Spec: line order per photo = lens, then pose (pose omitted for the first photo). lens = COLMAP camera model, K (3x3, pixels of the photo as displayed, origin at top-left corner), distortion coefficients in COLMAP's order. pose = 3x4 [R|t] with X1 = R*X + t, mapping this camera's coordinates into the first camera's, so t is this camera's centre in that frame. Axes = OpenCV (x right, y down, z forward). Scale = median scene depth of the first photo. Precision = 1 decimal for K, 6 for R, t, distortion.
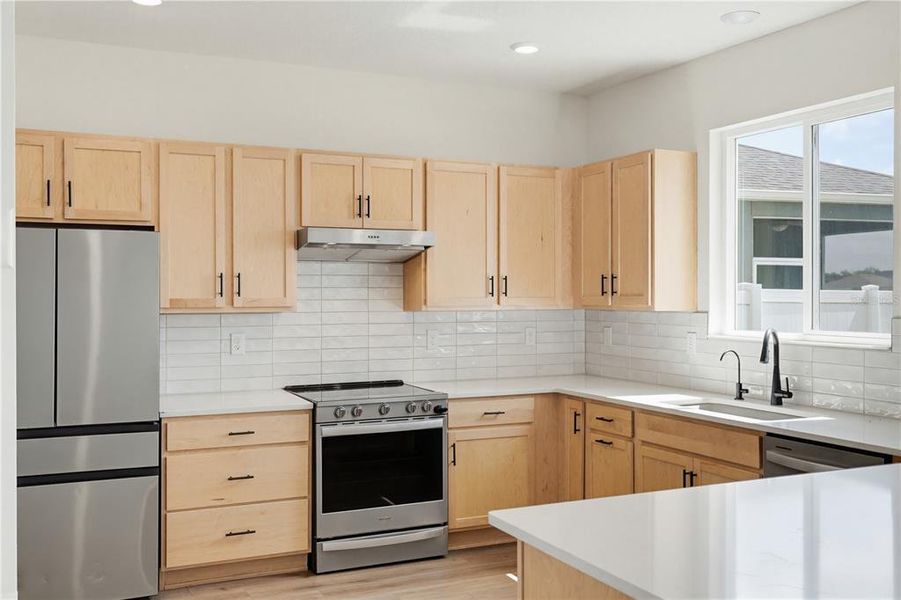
lens RADIAL K [[876.4, 0, 458.4], [0, 876.4, 297.6], [0, 0, 1]] dist [-0.010070, 0.000000]
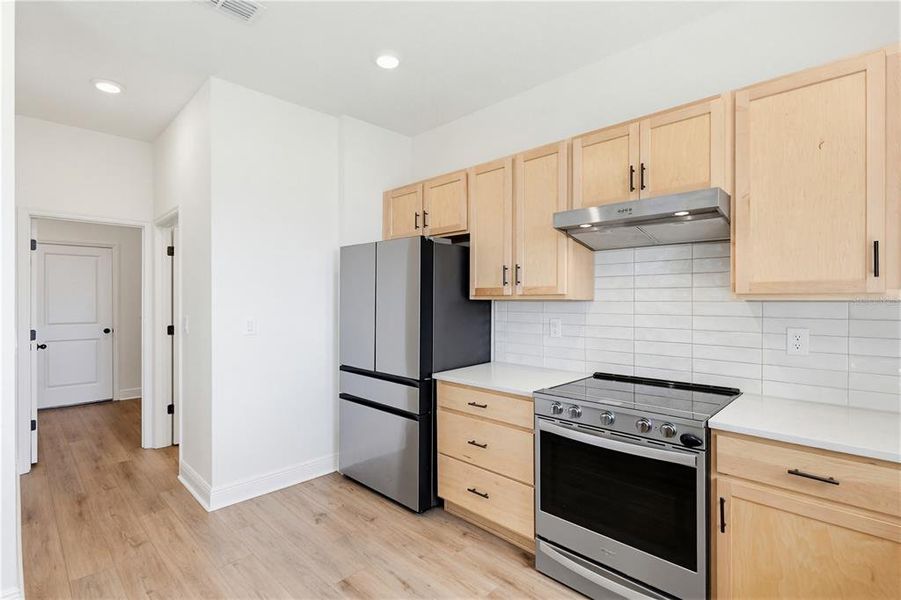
lens RADIAL K [[432.7, 0, 444.9], [0, 432.7, 295.0], [0, 0, 1]] dist [-0.003799, -0.001897]
pose [[0.319269, -0.007202, -0.947637, 0.245592], [-0.004226, 0.999950, -0.009023, 0.016350], [0.947655, 0.006886, 0.319223, 0.714094]]
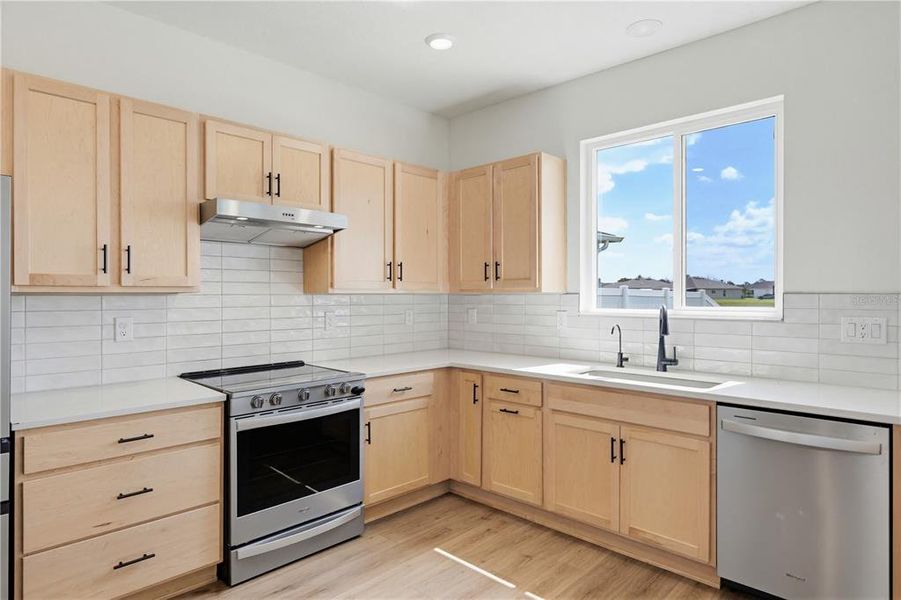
lens RADIAL K [[524.2, 0, 450.1], [0, 524.2, 296.0], [0, 0, 1]] dist [-0.004331, 0.002271]
pose [[0.940216, -0.001143, 0.340577, -0.127005], [0.002310, 0.999993, -0.003022, 0.022359], [-0.340571, 0.003628, 0.940212, 0.404942]]
